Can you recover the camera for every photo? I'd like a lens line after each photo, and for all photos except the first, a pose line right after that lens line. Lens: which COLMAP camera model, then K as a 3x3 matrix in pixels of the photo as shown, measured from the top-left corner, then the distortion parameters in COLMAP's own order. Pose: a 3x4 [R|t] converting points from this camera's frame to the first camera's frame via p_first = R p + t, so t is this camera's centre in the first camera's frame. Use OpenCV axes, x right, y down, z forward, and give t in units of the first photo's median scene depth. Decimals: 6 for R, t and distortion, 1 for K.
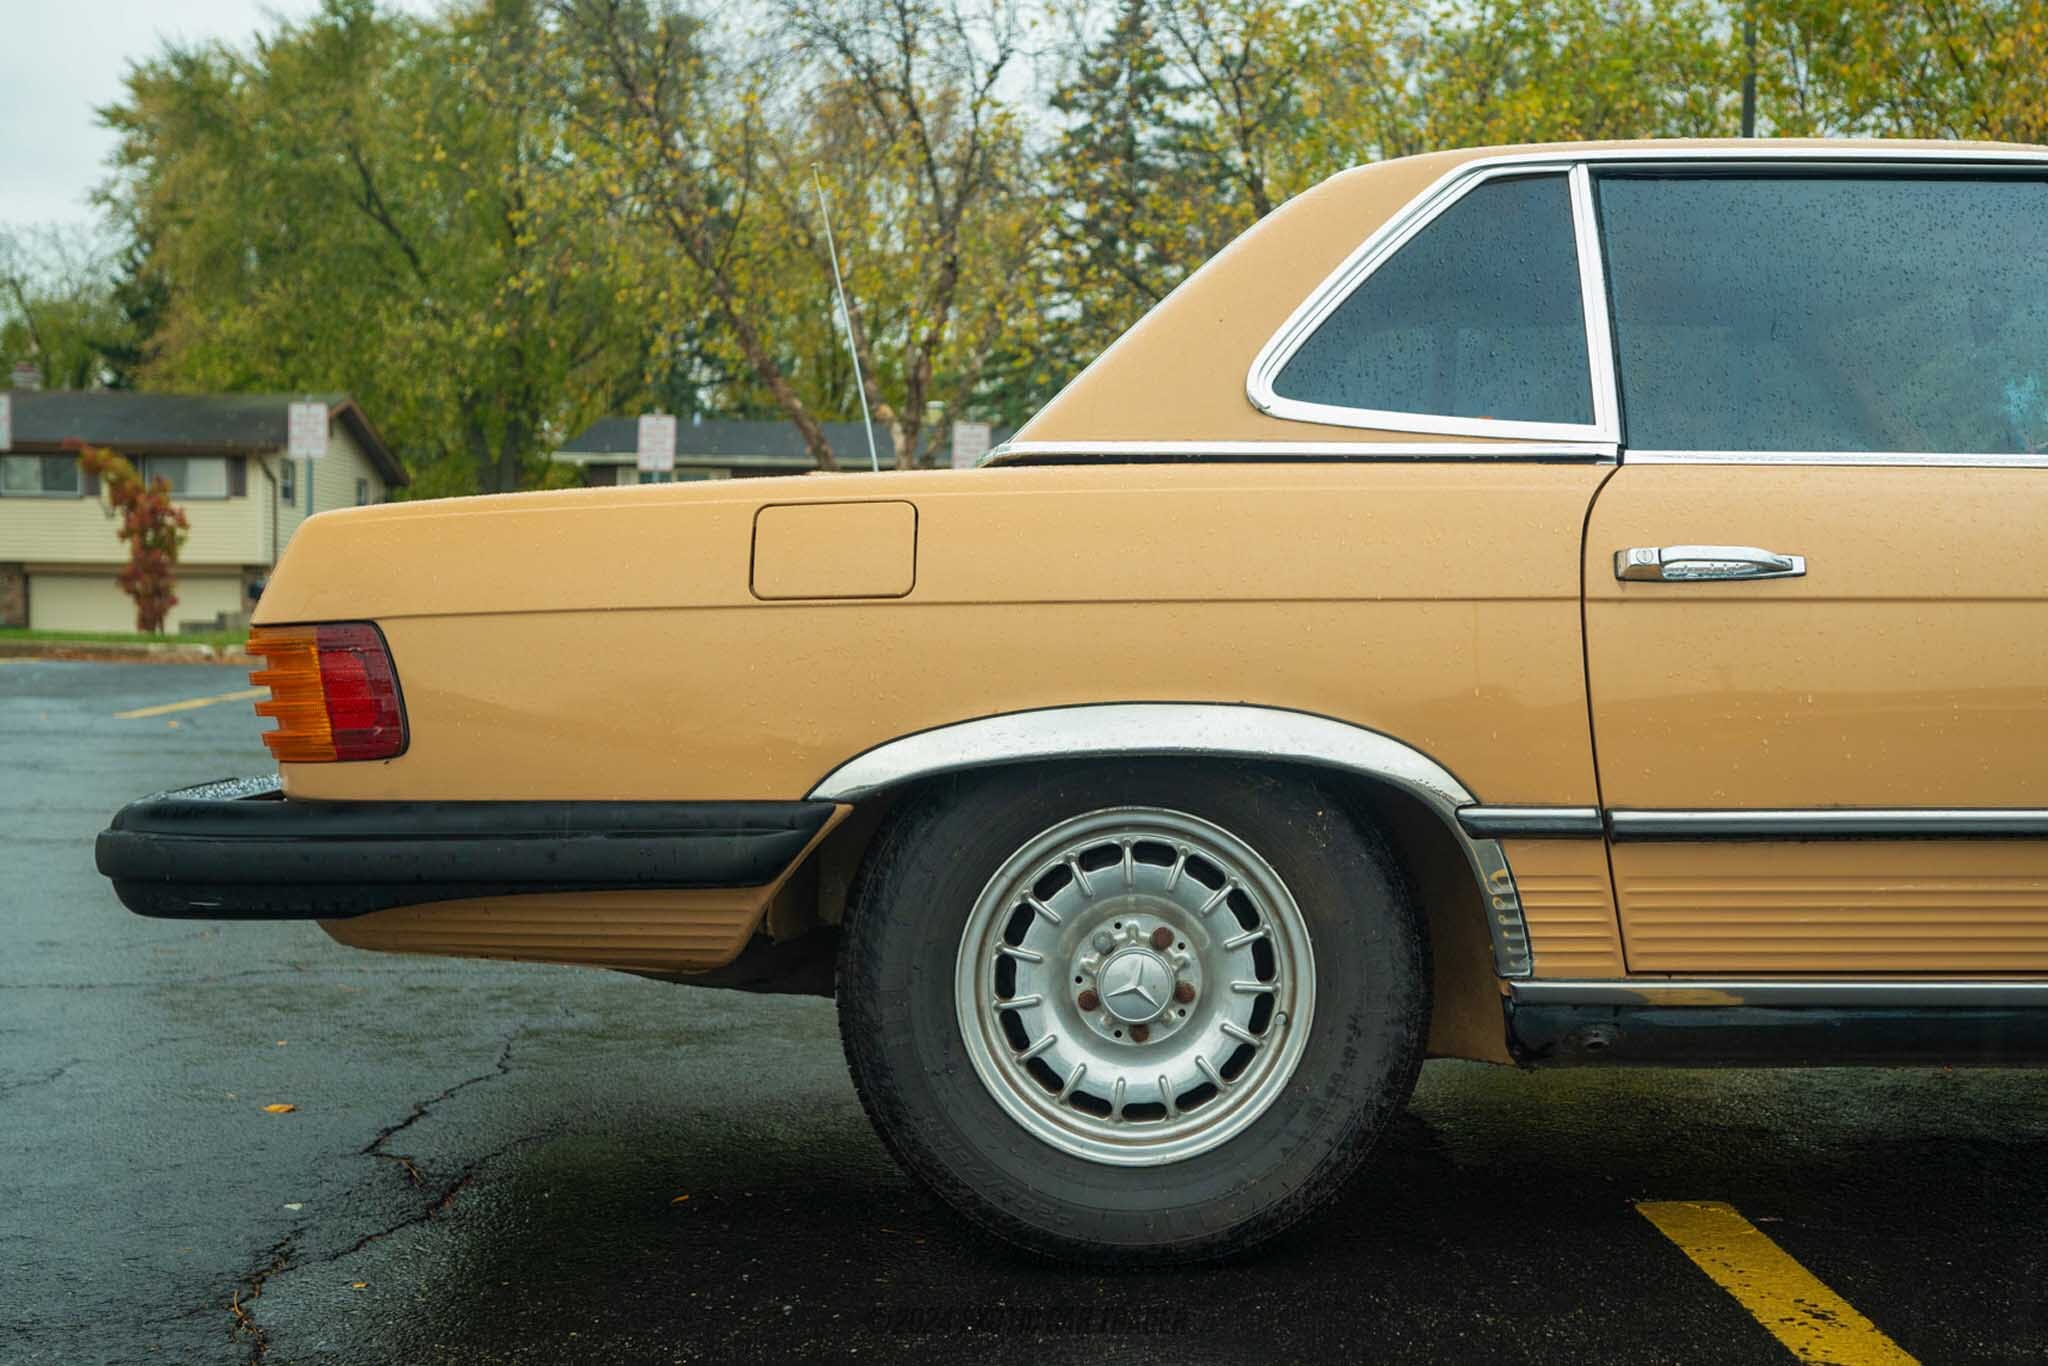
lens RADIAL K [[2024.9, 0, 1220.3], [0, 2024.9, 750.0], [0, 0, 1]] dist [0.003388, 0.004802]
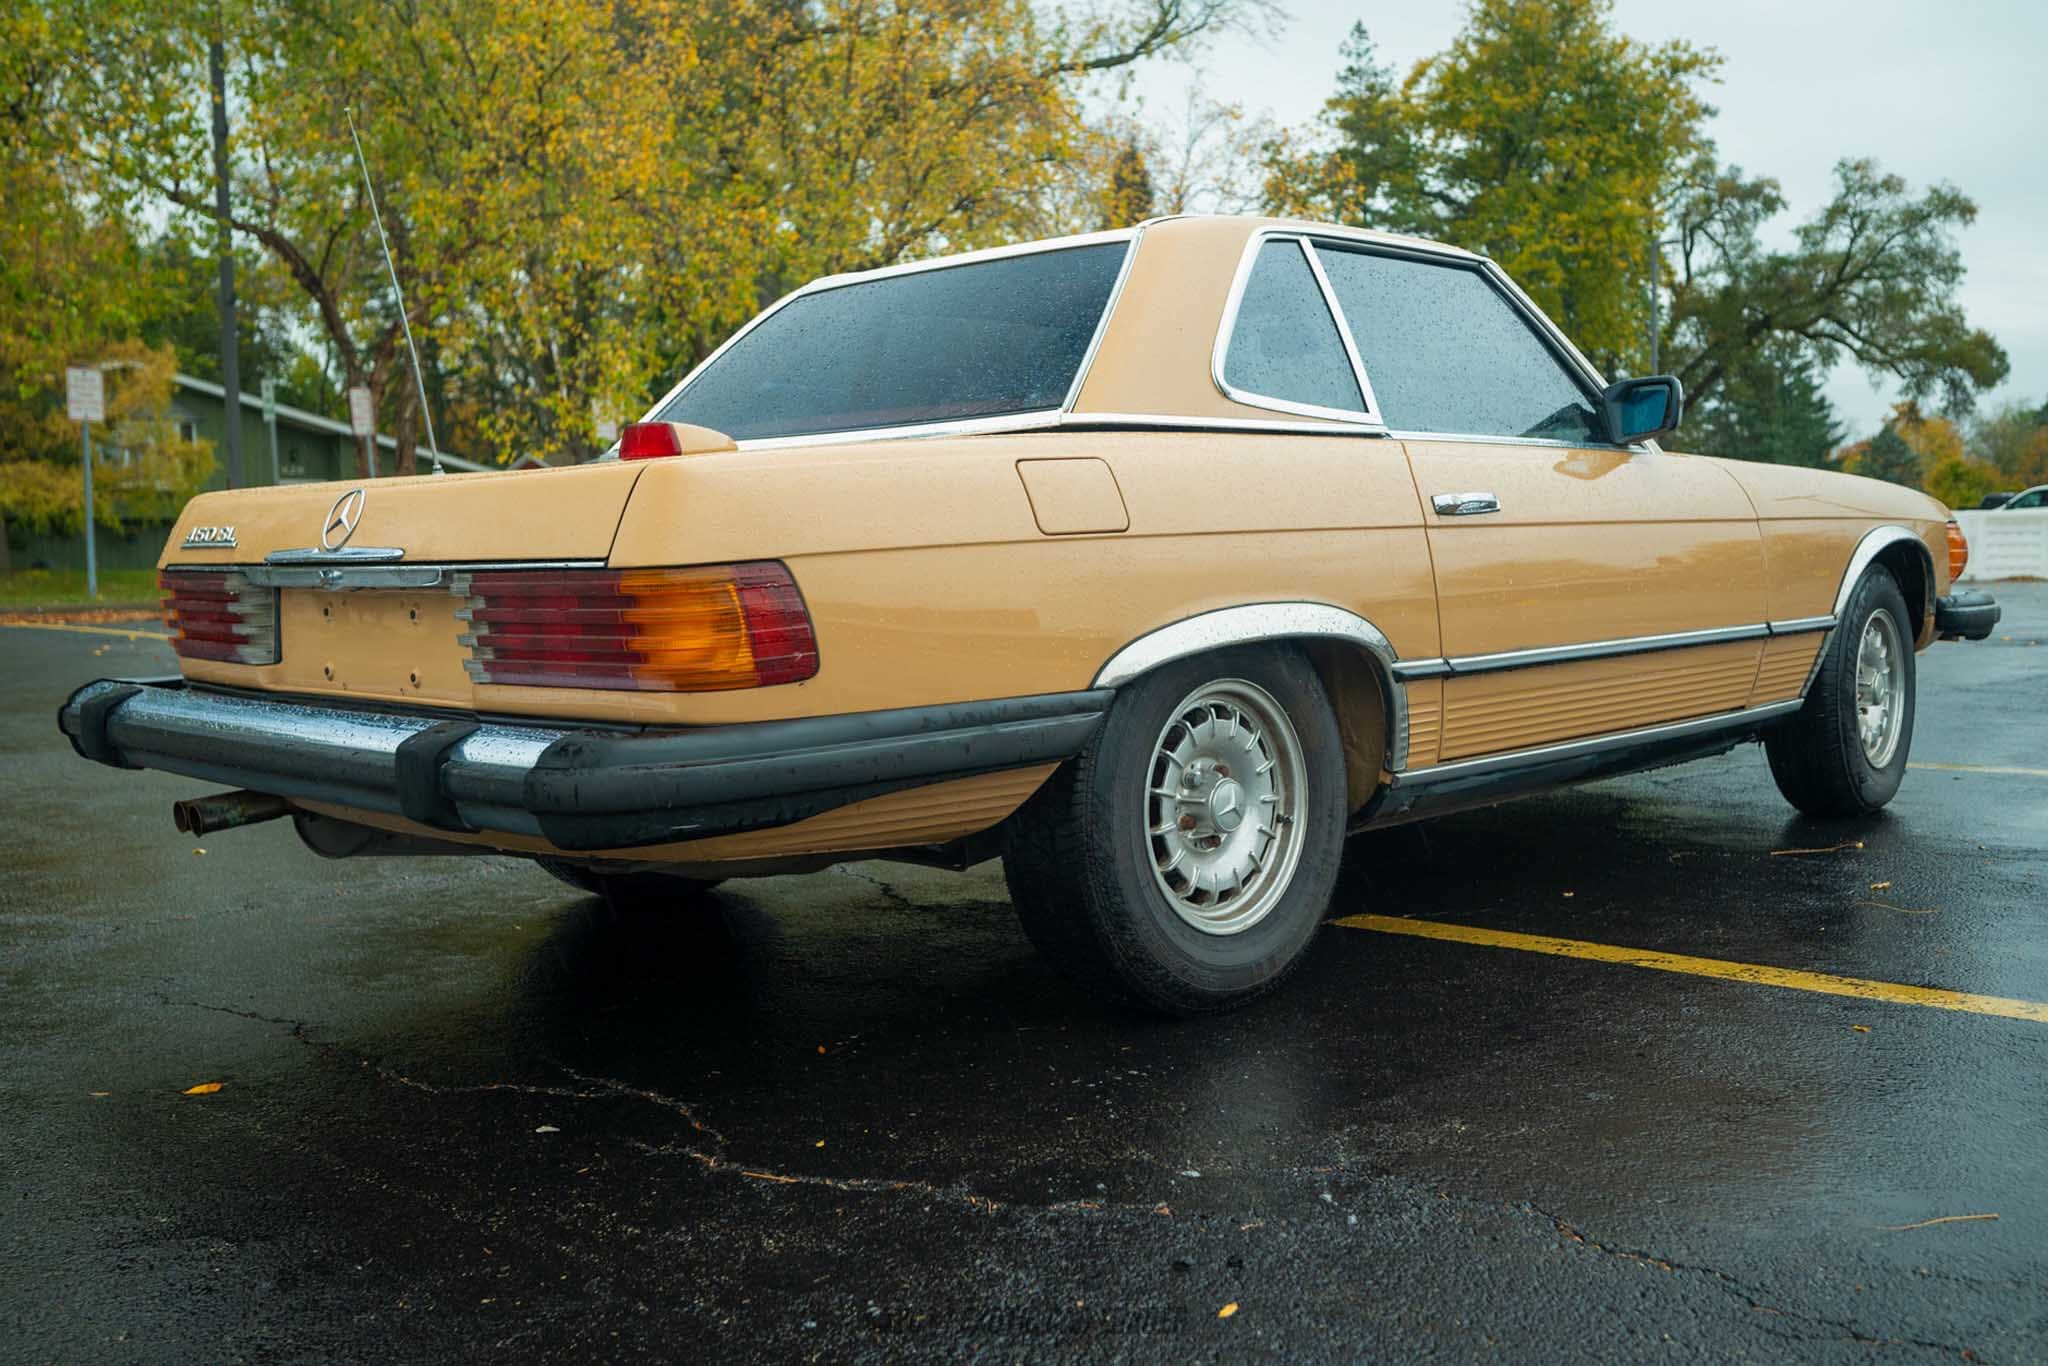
lens RADIAL K [[2006.7, 0, 1090.7], [0, 2006.7, 681.1], [0, 0, 1]] dist [-0.008052, -0.007880]
pose [[0.691001, -0.068592, 0.719592, -1.105001], [0.060505, 0.997483, 0.036980, -0.027126], [-0.720317, 0.017985, 0.693412, 0.103384]]
